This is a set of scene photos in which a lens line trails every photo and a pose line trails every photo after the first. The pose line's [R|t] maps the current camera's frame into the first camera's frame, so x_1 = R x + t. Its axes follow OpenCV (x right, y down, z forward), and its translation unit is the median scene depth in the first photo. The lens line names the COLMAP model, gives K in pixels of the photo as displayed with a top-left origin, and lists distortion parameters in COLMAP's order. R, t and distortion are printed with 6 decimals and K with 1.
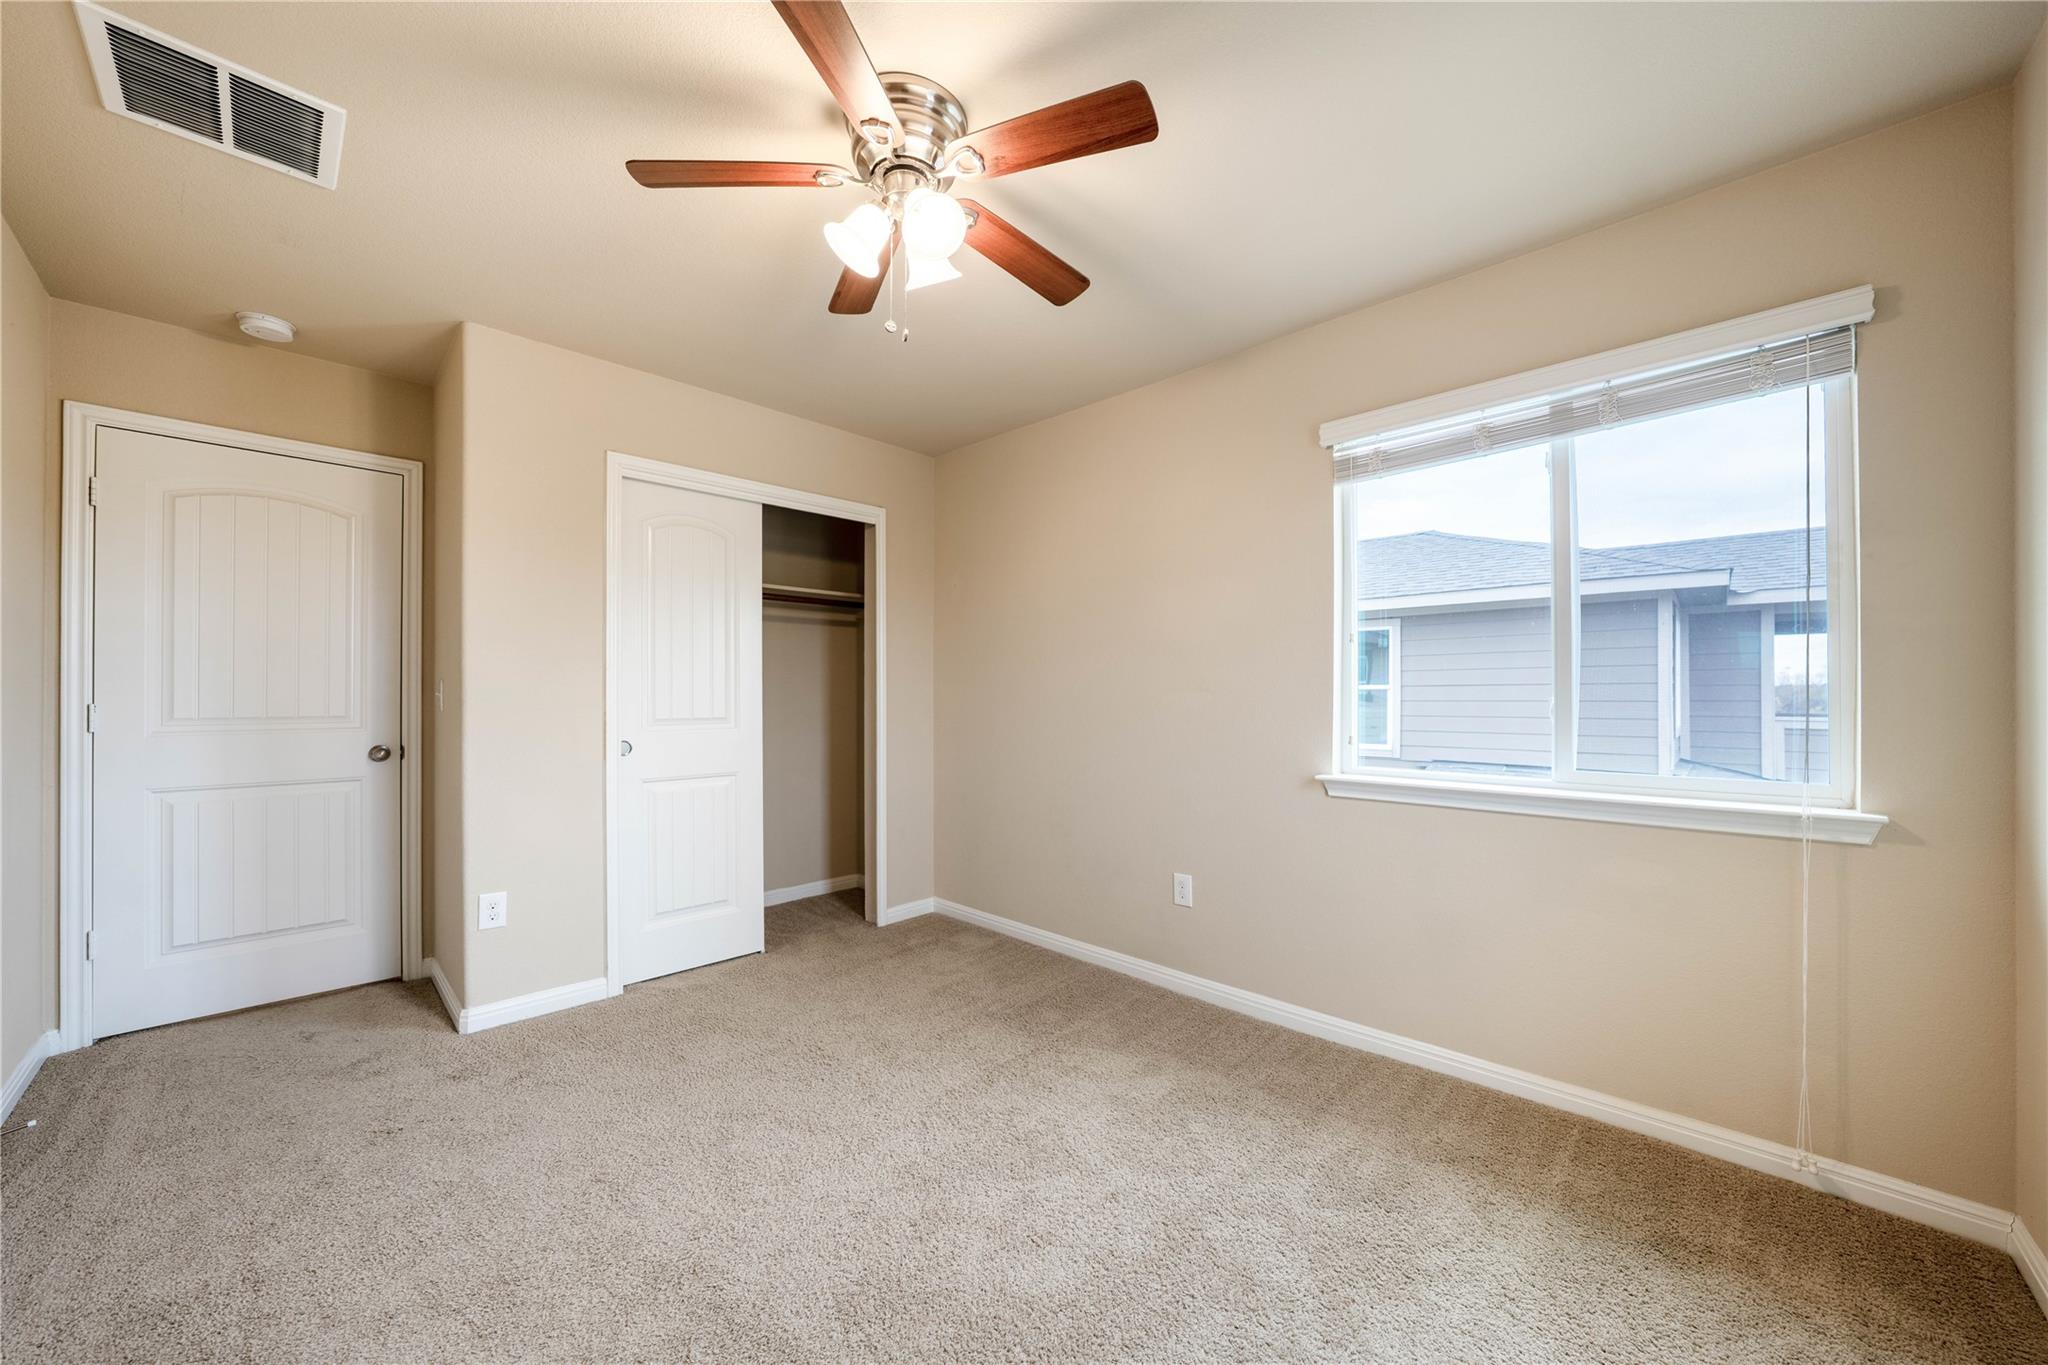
lens RADIAL K [[716.0, 0, 1022.8], [0, 716.0, 692.2], [0, 0, 1]] dist [-0.024937, 0.005239]
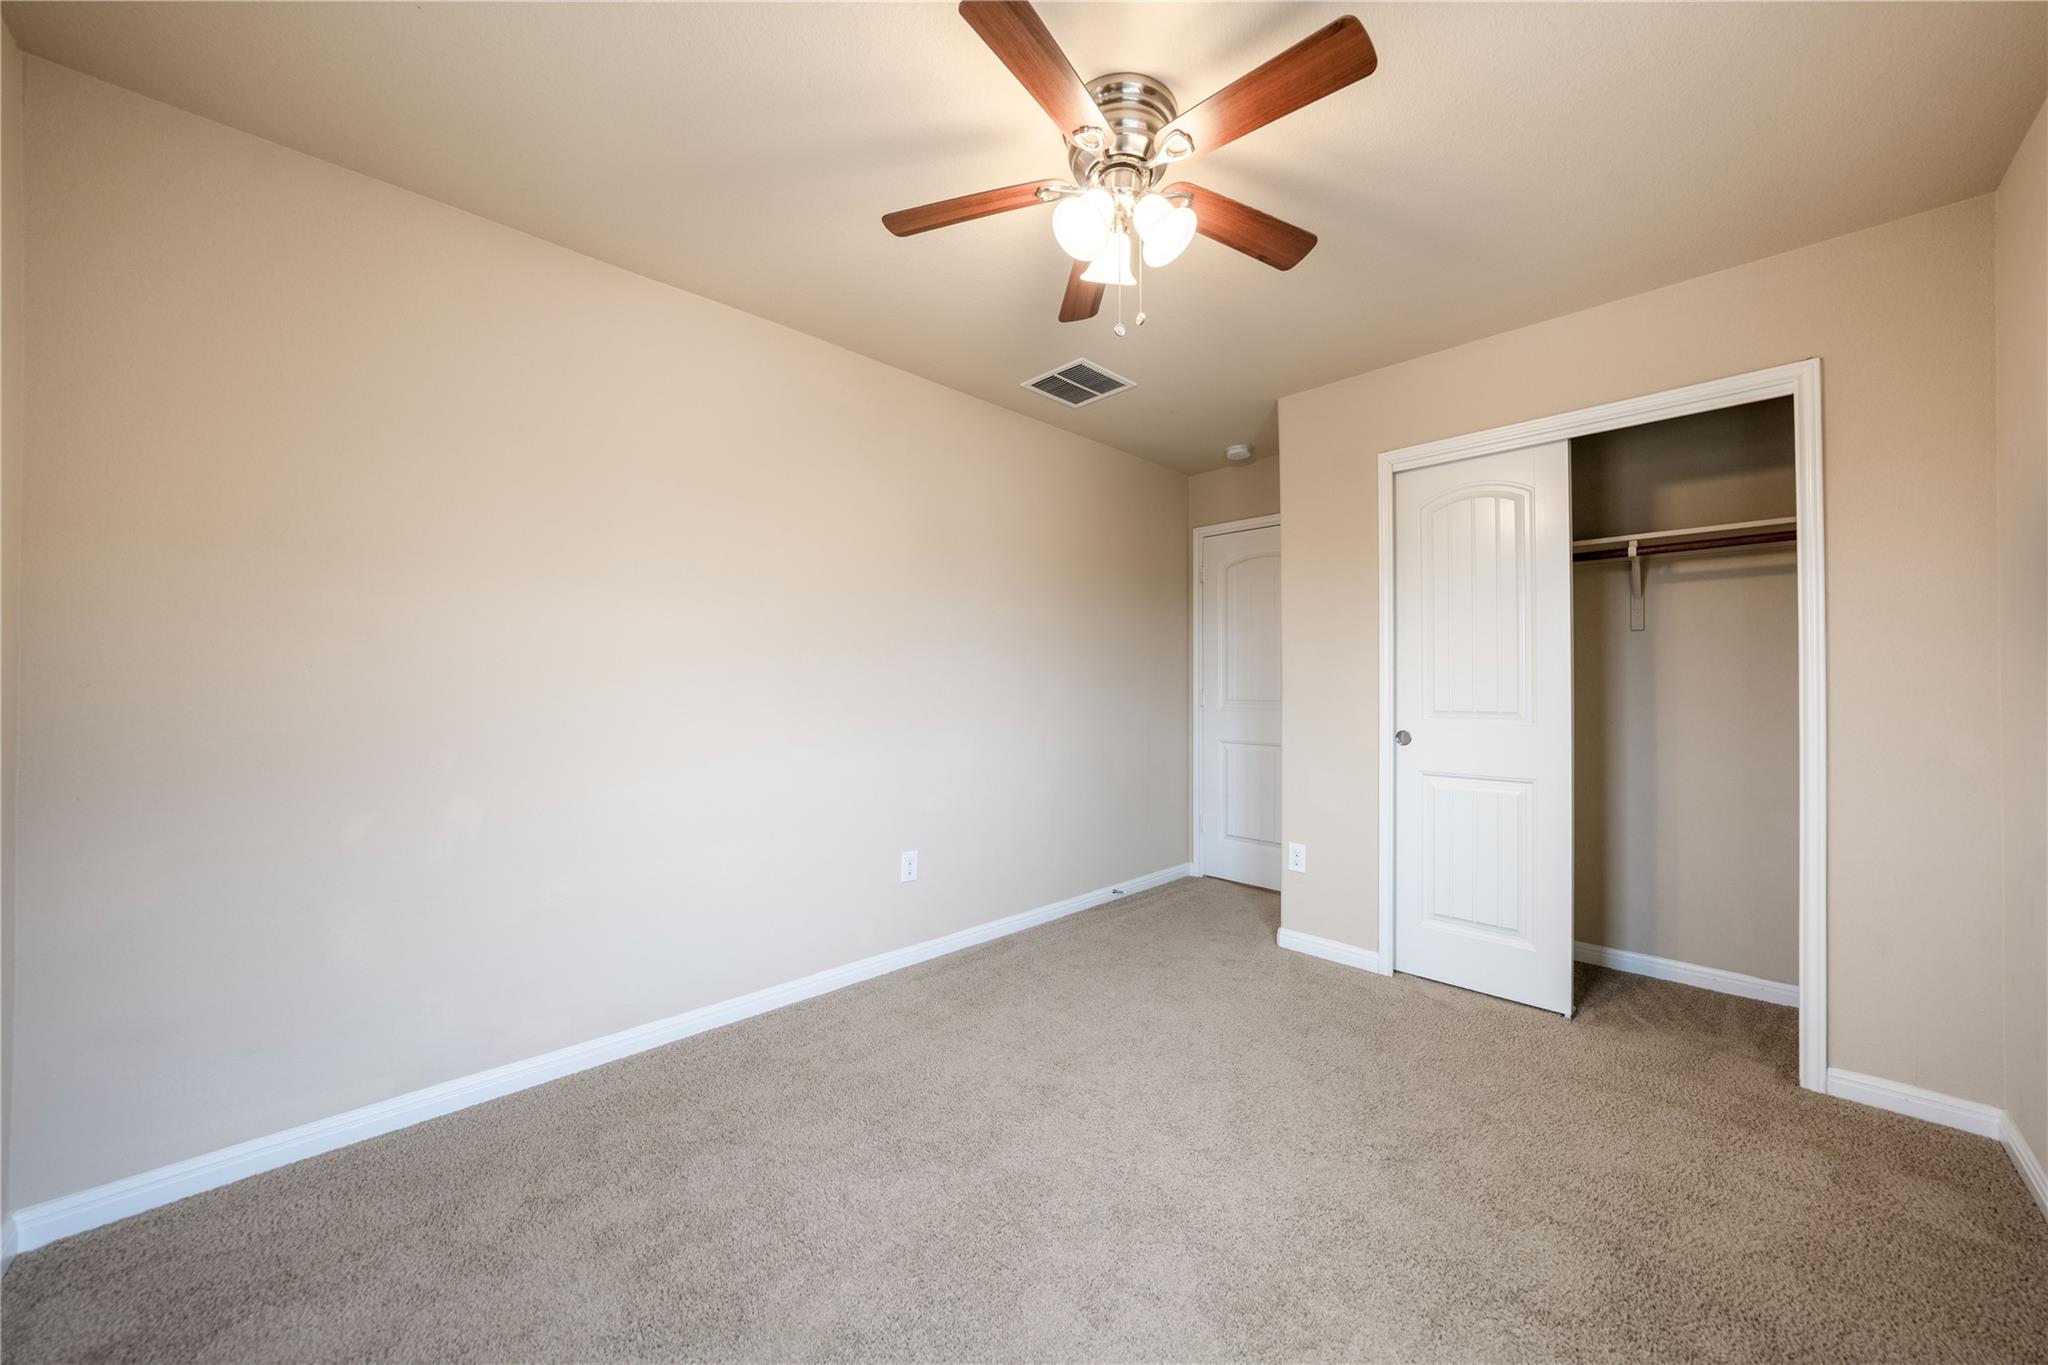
lens RADIAL K [[716.0, 0, 1032.0], [0, 716.0, 681.4], [0, 0, 1]] dist [-0.024937, 0.005239]
pose [[-0.000501, -0.005070, -0.999987, 0.511477], [0.002827, 0.999983, -0.005071, 0.001689], [0.999996, -0.002830, -0.000486, 0.528038]]
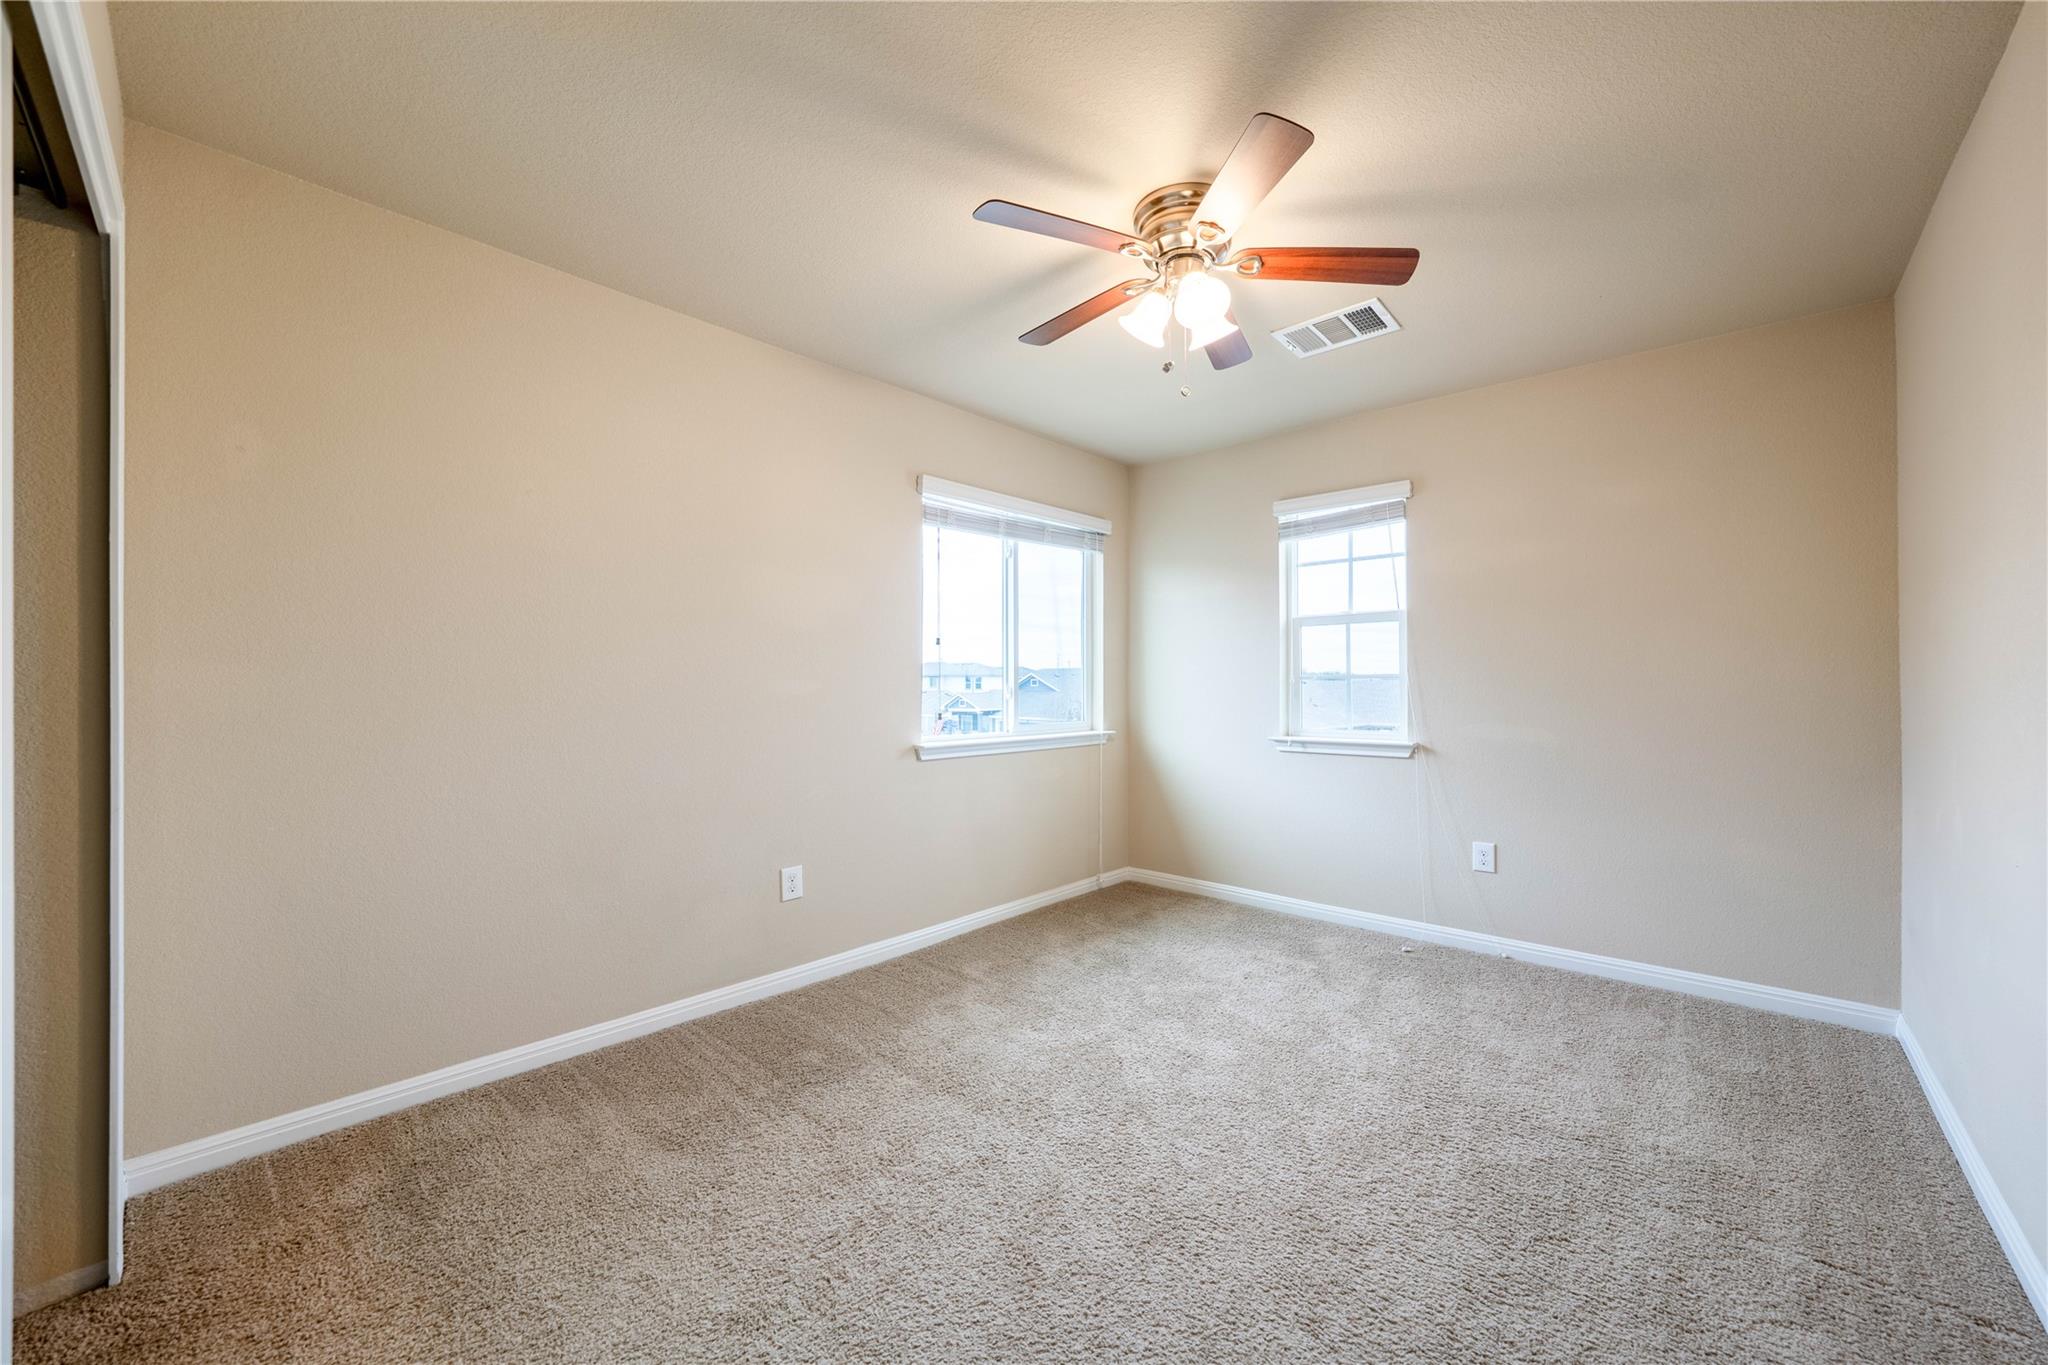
lens RADIAL K [[716.0, 0, 1024.5], [0, 716.0, 680.4], [0, 0, 1]] dist [-0.024937, 0.005239]
pose [[0.031049, 0.006628, 0.999496, -0.816531], [-0.002625, 0.999975, -0.006550, 0.007155], [-0.999514, -0.002420, 0.031066, 0.723015]]
